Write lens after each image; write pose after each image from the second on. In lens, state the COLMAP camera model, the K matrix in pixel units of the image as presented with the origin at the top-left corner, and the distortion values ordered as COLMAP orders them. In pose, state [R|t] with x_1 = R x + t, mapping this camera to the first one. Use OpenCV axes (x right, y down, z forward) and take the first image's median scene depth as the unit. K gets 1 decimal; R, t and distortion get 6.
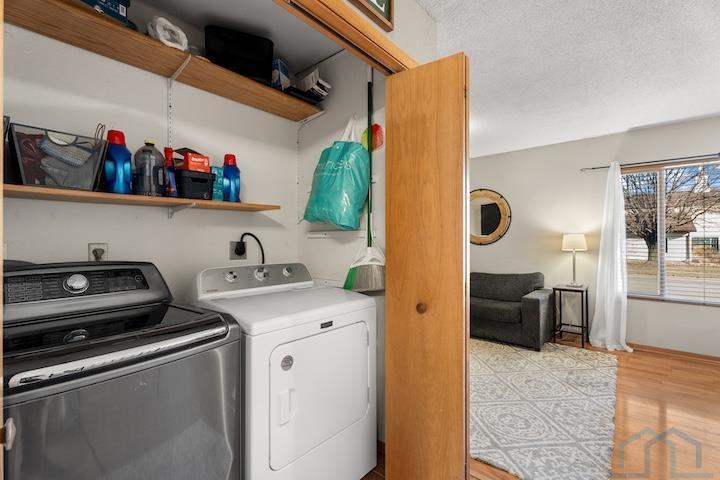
lens RADIAL K [[322.1, 0, 362.7], [0, 322.1, 239.4], [0, 0, 1]] dist [0.013063, 0.000464]
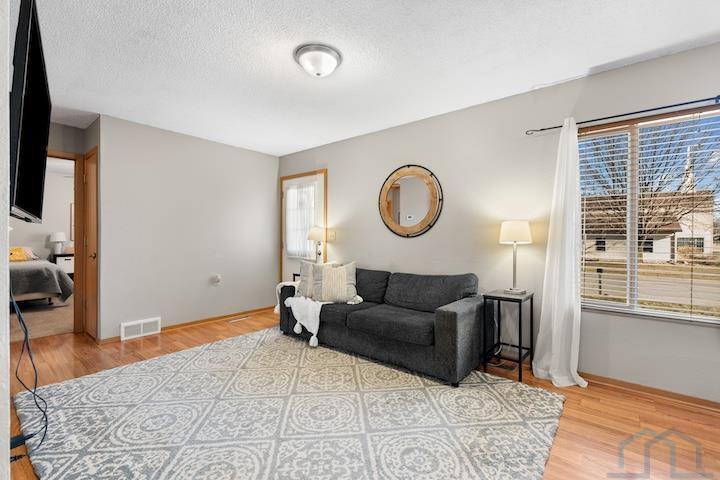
lens RADIAL K [[322.1, 0, 357.9], [0, 322.1, 240.9], [0, 0, 1]] dist [0.013063, 0.000464]
pose [[0.999868, 0.007544, 0.014379, 0.302215], [-0.007670, 0.999932, 0.008729, 0.025211], [-0.014313, -0.008838, 0.999859, 0.292125]]
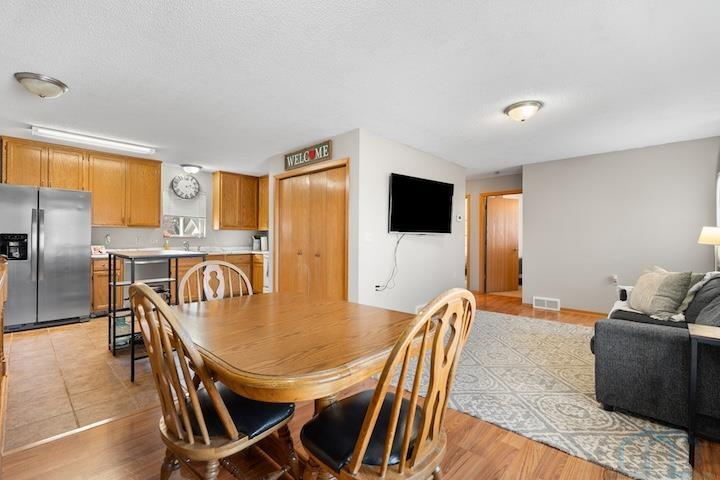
lens RADIAL K [[322.1, 0, 363.8], [0, 322.1, 240.8], [0, 0, 1]] dist [0.013063, 0.000464]
pose [[-0.051181, 0.002073, -0.998687, 1.127781], [0.006518, 0.999977, 0.001742, 0.016591], [0.998668, -0.006420, -0.051194, 0.541025]]
